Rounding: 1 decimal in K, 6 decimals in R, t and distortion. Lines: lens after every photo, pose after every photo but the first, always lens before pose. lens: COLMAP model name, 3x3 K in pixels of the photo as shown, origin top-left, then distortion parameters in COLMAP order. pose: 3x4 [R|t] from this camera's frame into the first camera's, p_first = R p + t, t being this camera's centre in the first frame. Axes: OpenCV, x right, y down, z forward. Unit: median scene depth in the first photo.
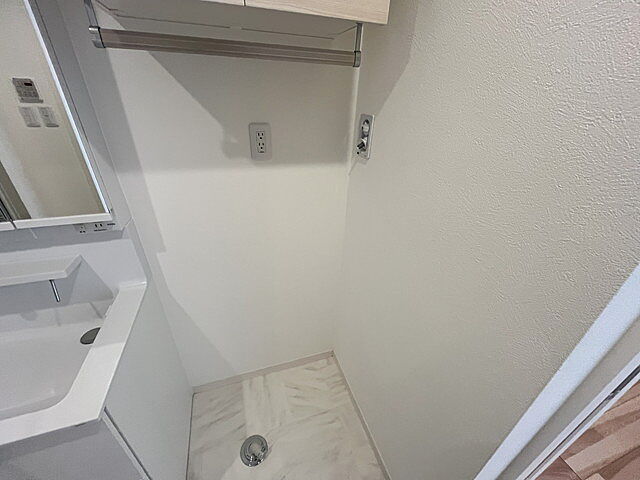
lens RADIAL K [[261.6, 0, 318.2], [0, 261.6, 241.1], [0, 0, 1]] dist [0.001785, 0.000168]
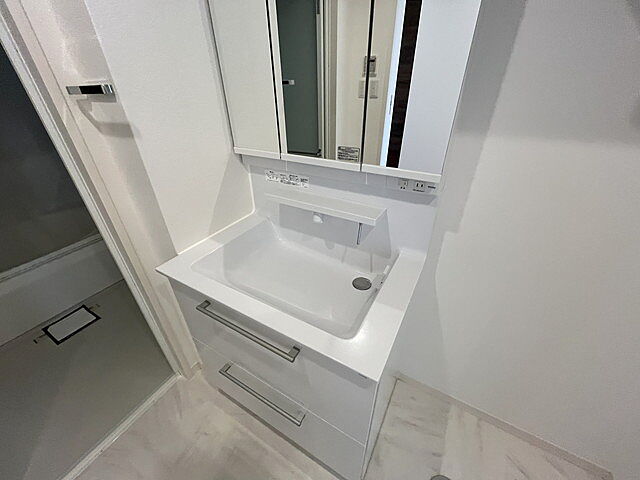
lens RADIAL K [[261.6, 0, 321.2], [0, 261.6, 239.7], [0, 0, 1]] dist [0.001785, 0.000168]
pose [[0.669538, 0.358460, -0.650558, -0.356435], [-0.335718, 0.927320, 0.165444, 0.077218], [0.662580, 0.107632, 0.741217, 0.079830]]
